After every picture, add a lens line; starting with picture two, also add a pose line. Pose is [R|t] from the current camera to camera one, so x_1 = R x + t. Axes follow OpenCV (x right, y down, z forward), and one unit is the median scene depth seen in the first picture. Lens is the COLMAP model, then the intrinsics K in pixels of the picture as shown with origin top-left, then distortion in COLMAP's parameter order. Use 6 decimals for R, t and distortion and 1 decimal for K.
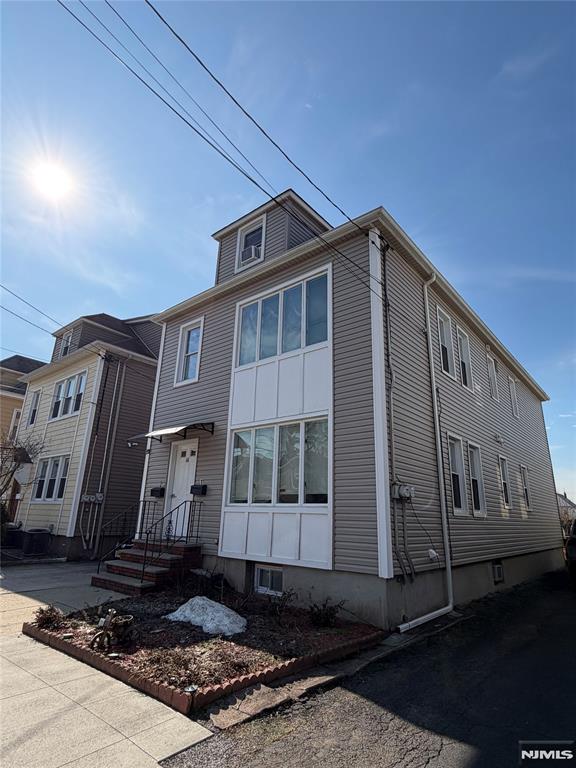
lens RADIAL K [[422.1, 0, 284.1], [0, 422.1, 381.2], [0, 0, 1]] dist [0.005114, 0.001053]
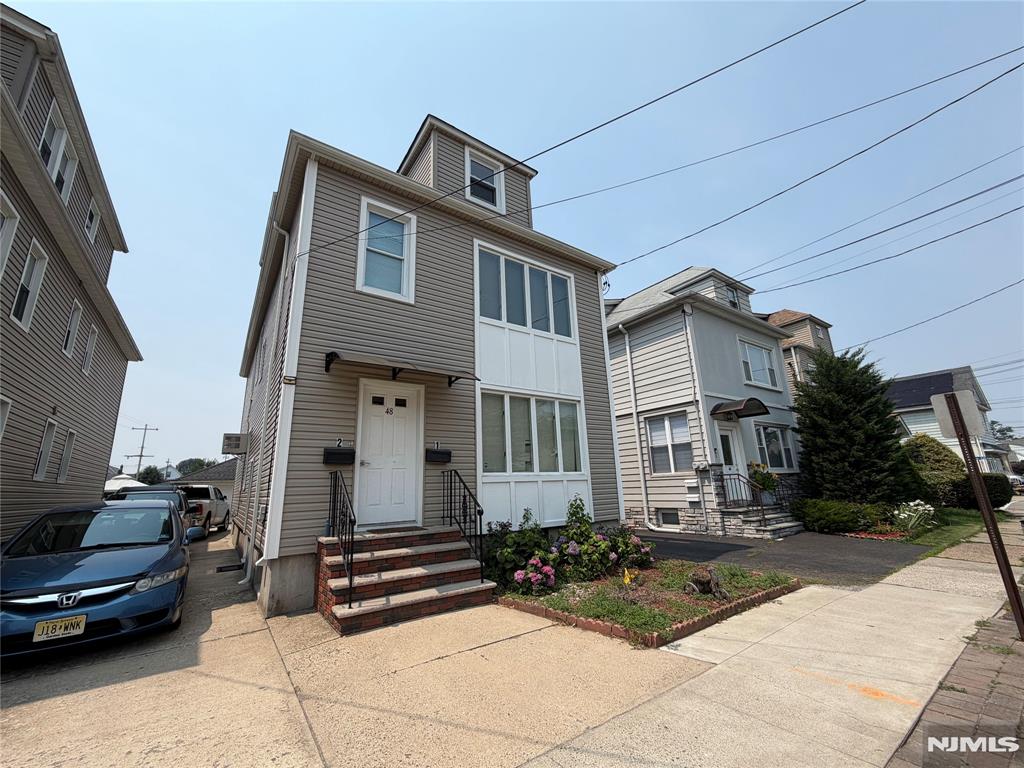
lens RADIAL K [[406.2, 0, 506.8], [0, 406.2, 386.2], [0, 0, 1]] dist [-0.002580, 0.000012]
pose [[0.249449, 0.197517, 0.948031, -0.851566], [-0.255576, 0.957696, -0.132283, 0.197576], [-0.934054, -0.209296, 0.289377, 0.685063]]
